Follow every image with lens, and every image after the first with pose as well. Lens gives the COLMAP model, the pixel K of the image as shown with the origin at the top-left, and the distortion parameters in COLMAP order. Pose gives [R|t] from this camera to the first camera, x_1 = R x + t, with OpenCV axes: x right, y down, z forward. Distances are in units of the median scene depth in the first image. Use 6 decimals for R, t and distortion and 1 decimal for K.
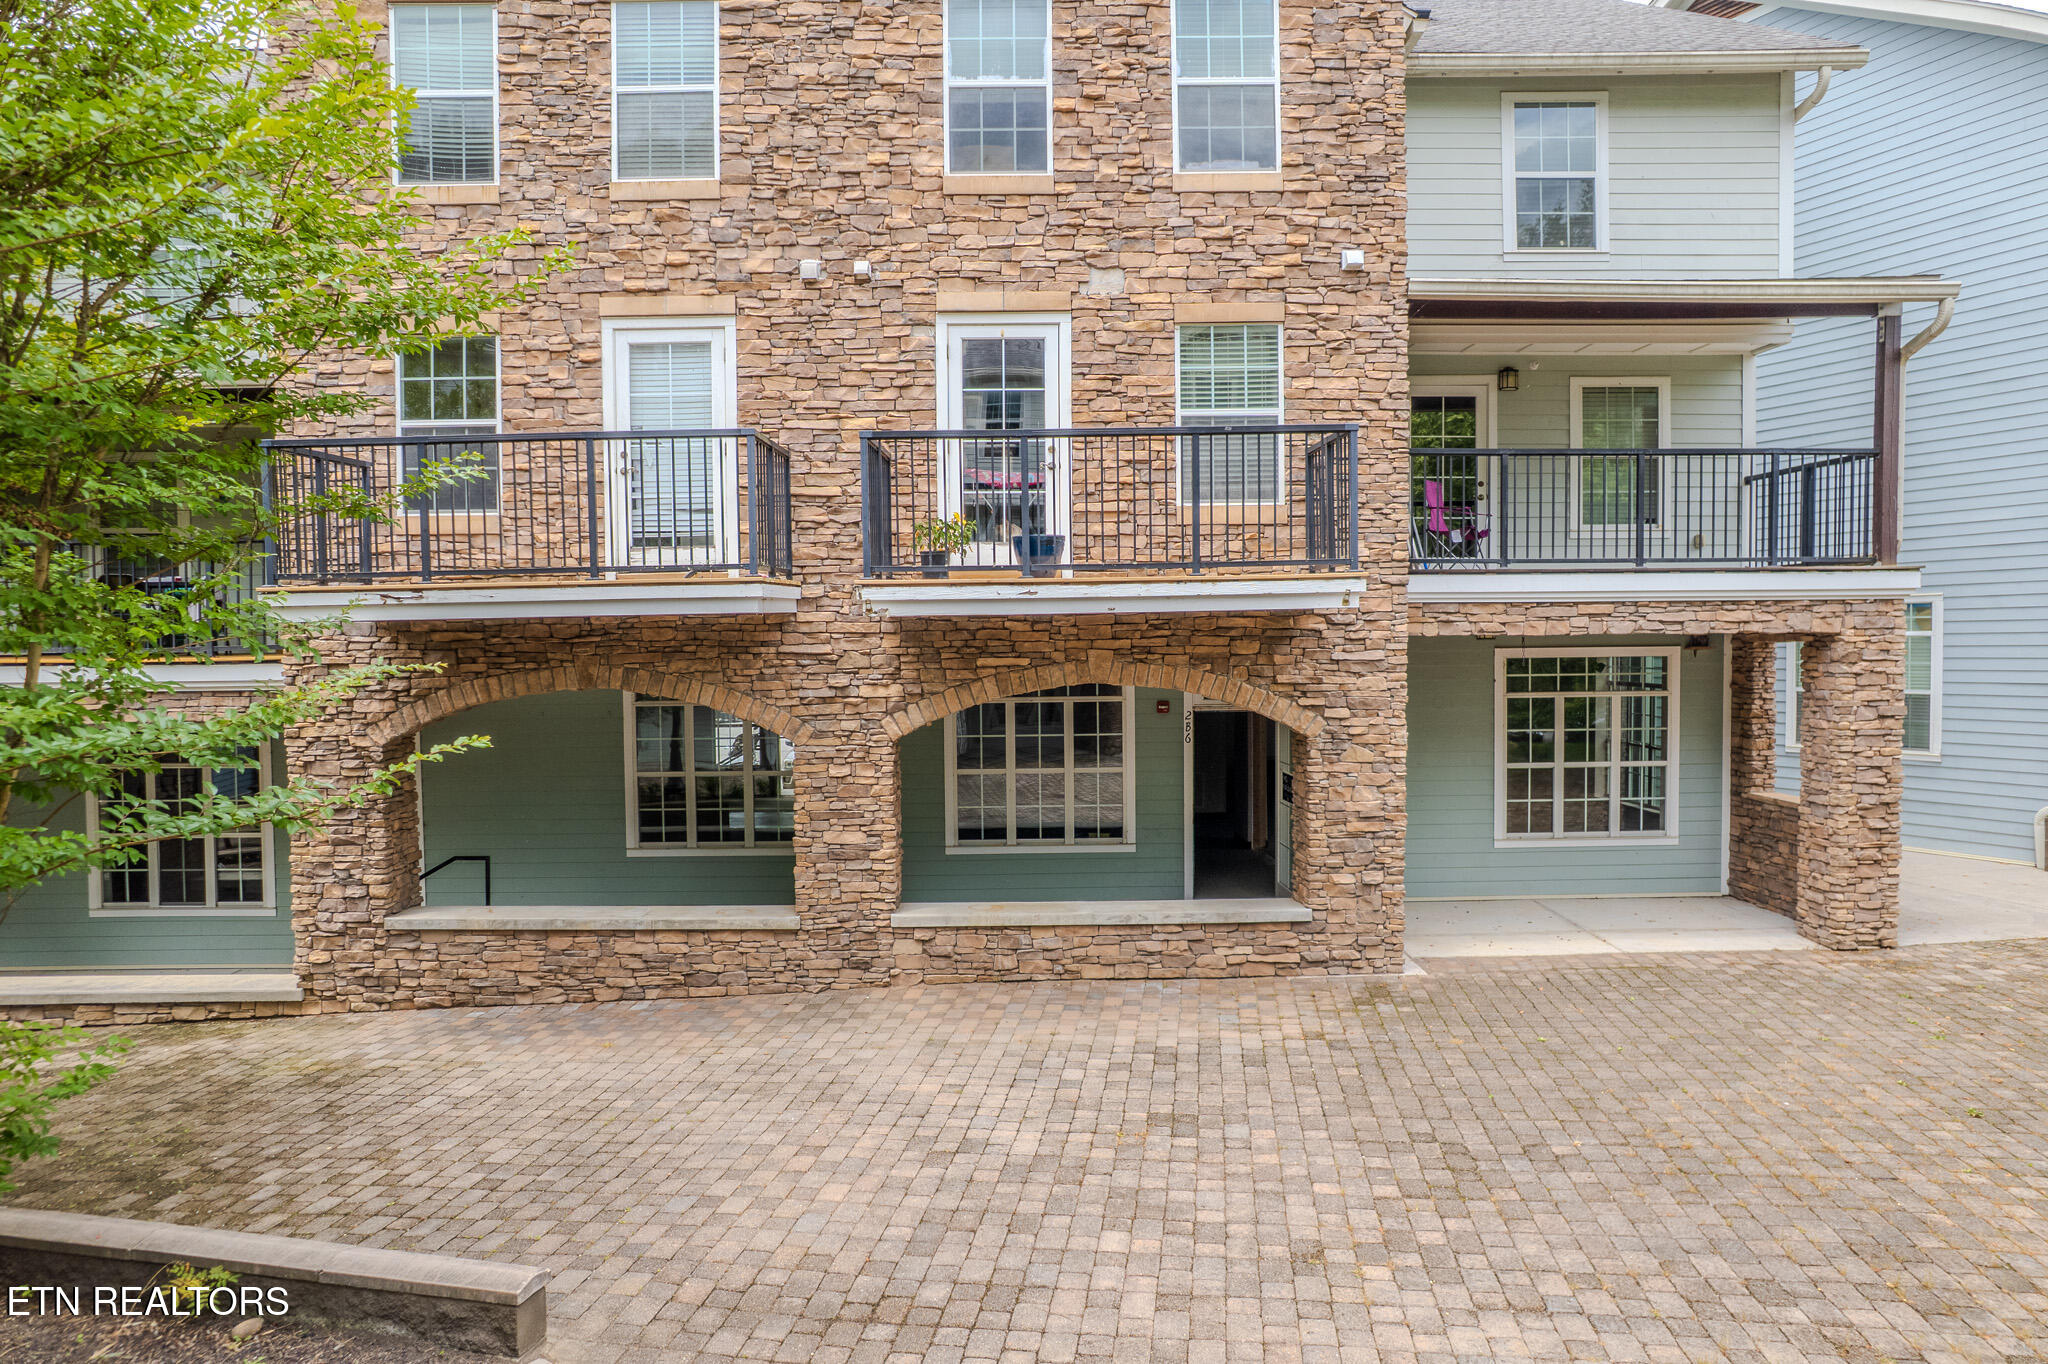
lens RADIAL K [[1308.7, 0, 1017.5], [0, 1308.7, 686.6], [0, 0, 1]] dist [-0.059119, 0.048900]
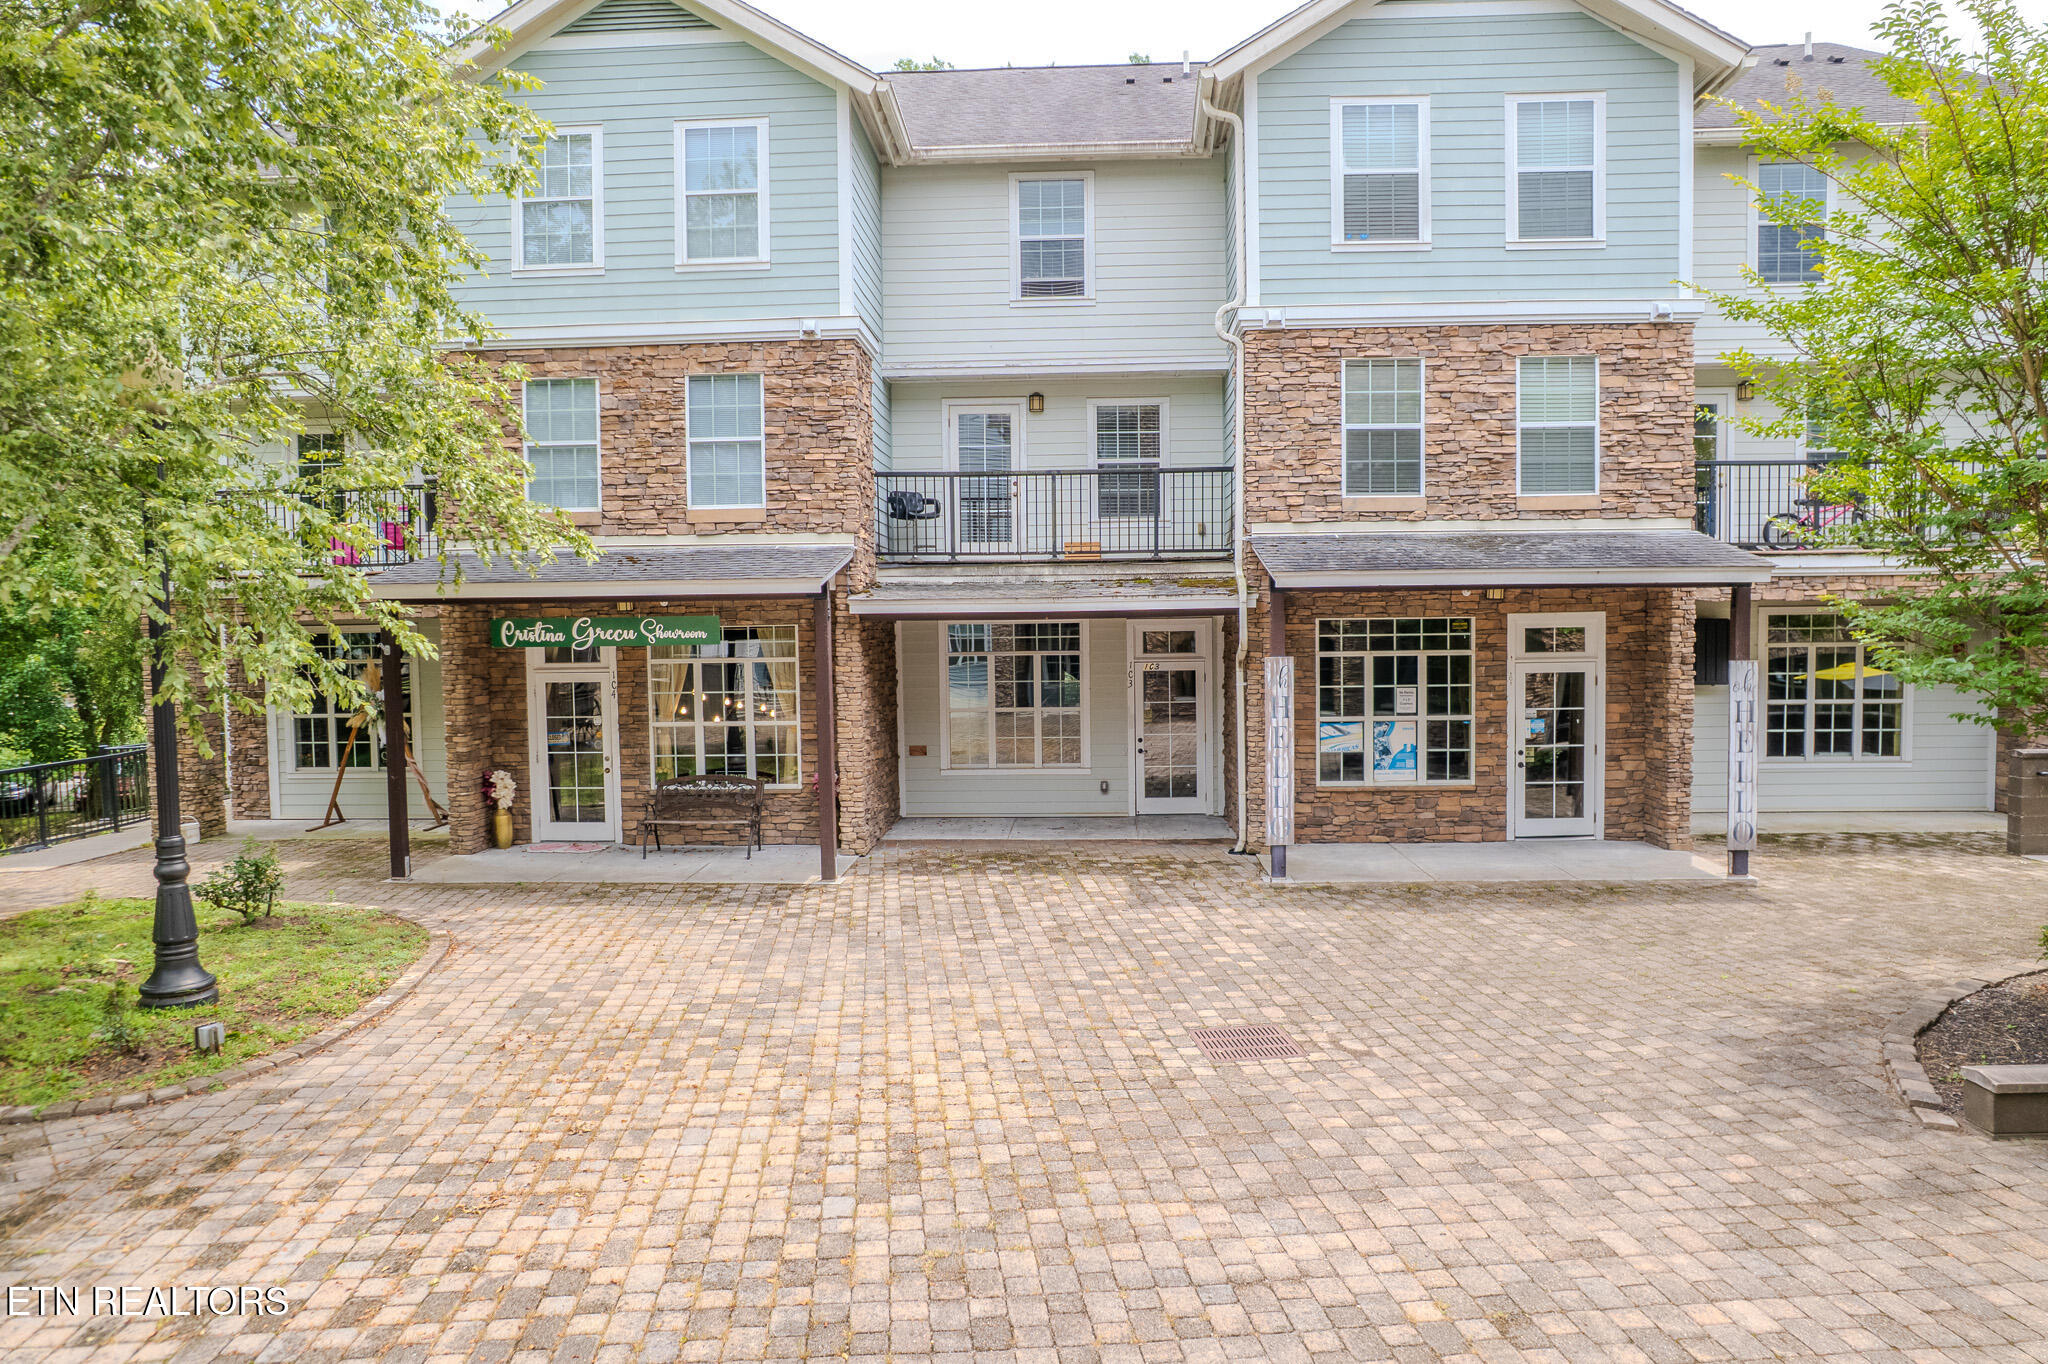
lens RADIAL K [[1308.7, 0, 1014.5], [0, 1308.7, 678.5], [0, 0, 1]] dist [-0.059119, 0.048900]
pose [[-0.969122, 0.029959, -0.244756, 0.398253], [0.012755, 0.997354, 0.071574, -0.012214], [0.246252, 0.066242, -0.966939, 0.938250]]
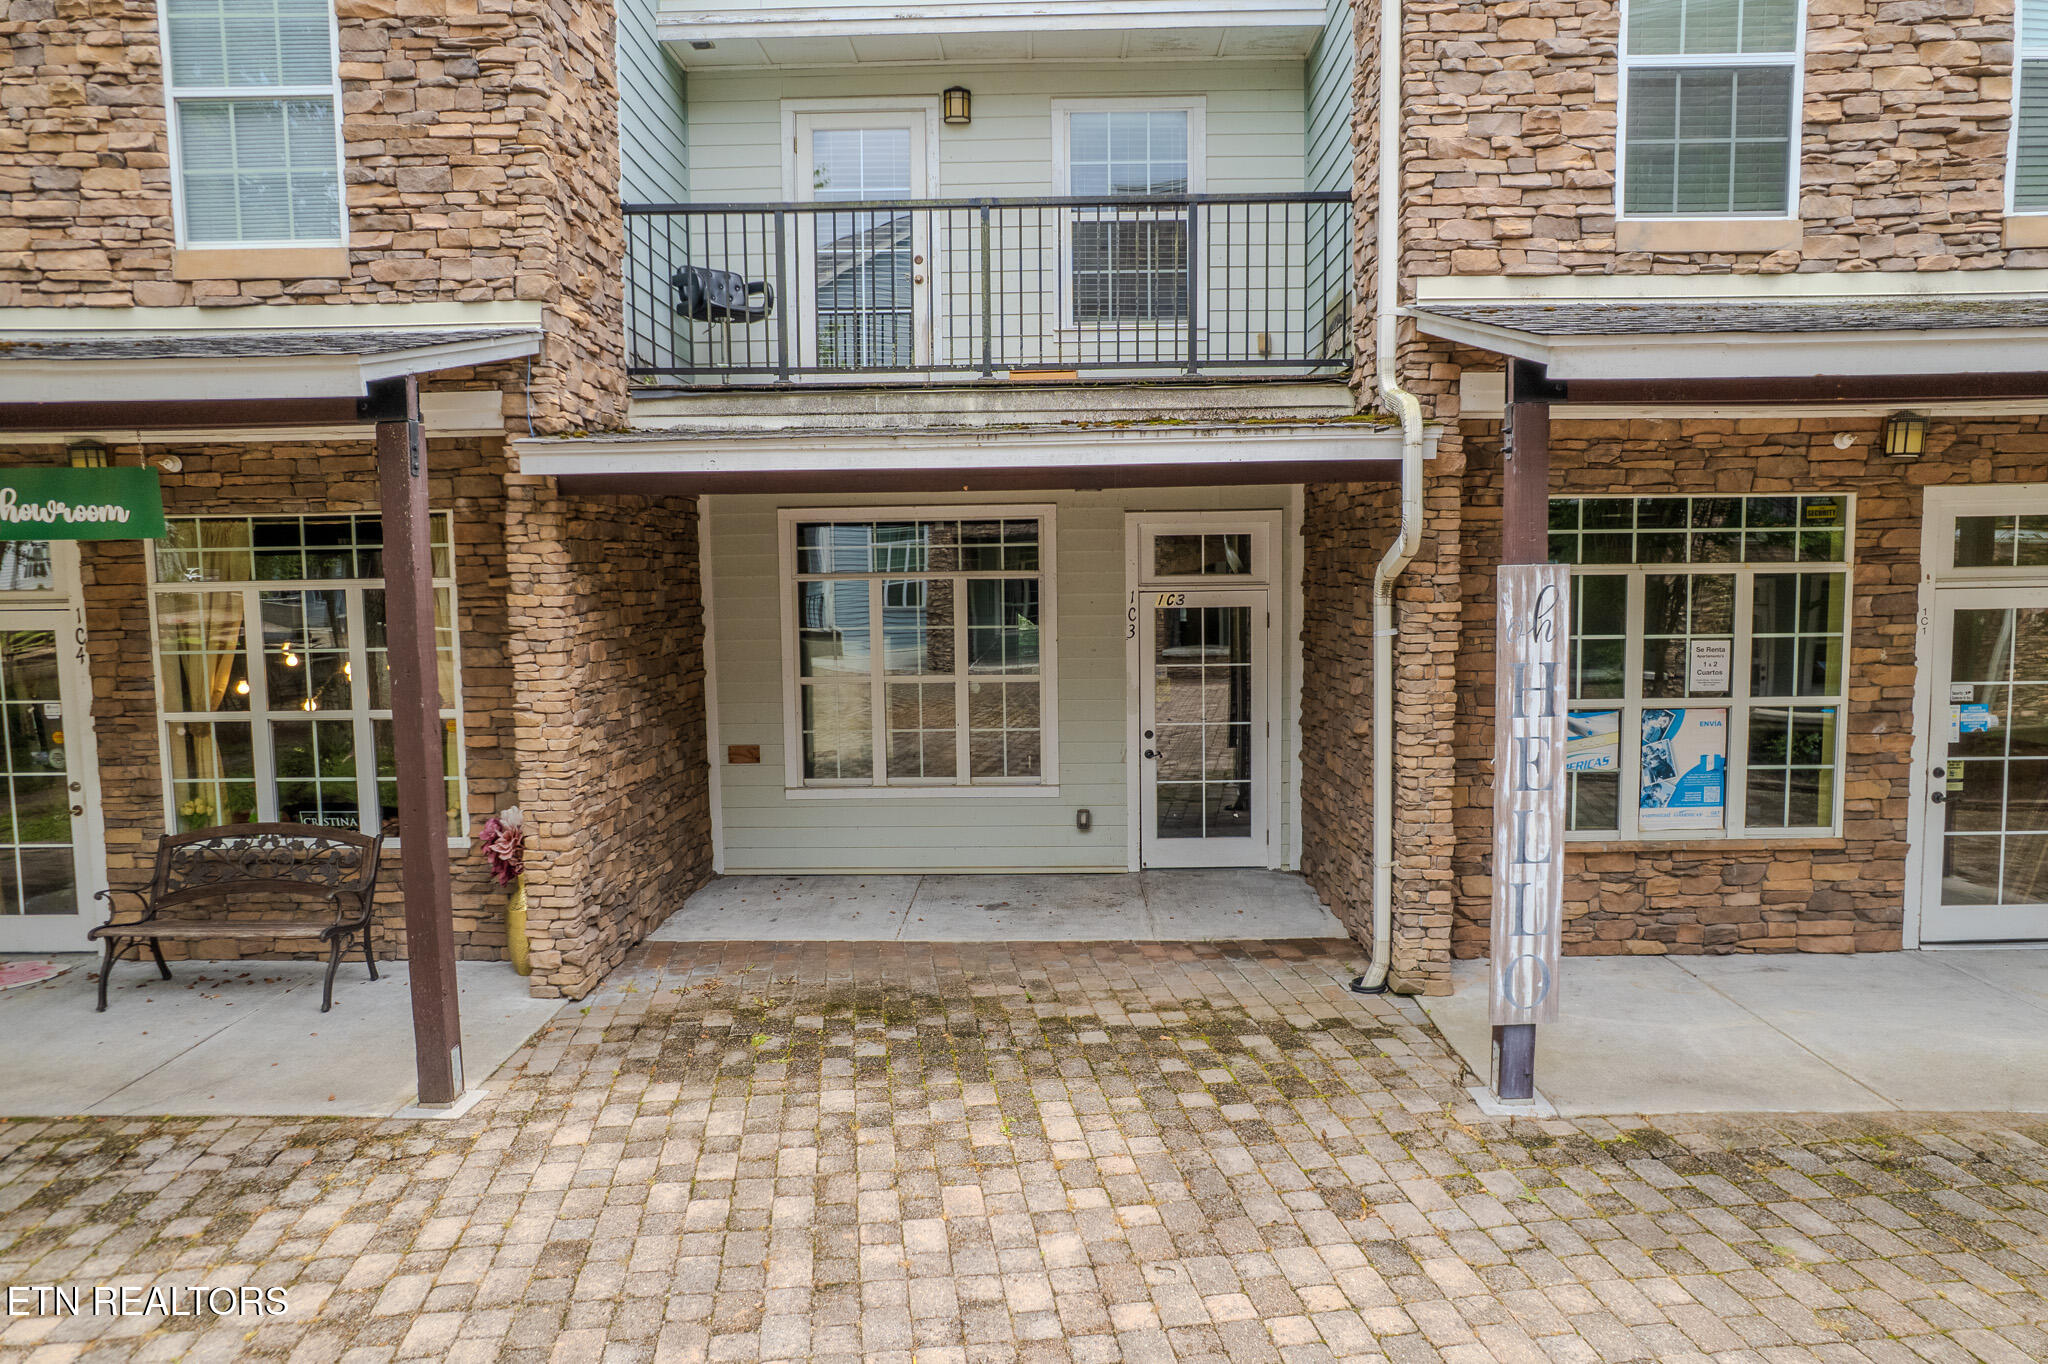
lens RADIAL K [[1308.7, 0, 1018.1], [0, 1308.7, 690.3], [0, 0, 1]] dist [-0.059119, 0.048900]
pose [[-0.960477, 0.044789, -0.274733, 0.183131], [0.011572, 0.992542, 0.121354, 0.042918], [0.278120, 0.113378, -0.953832, 0.241015]]
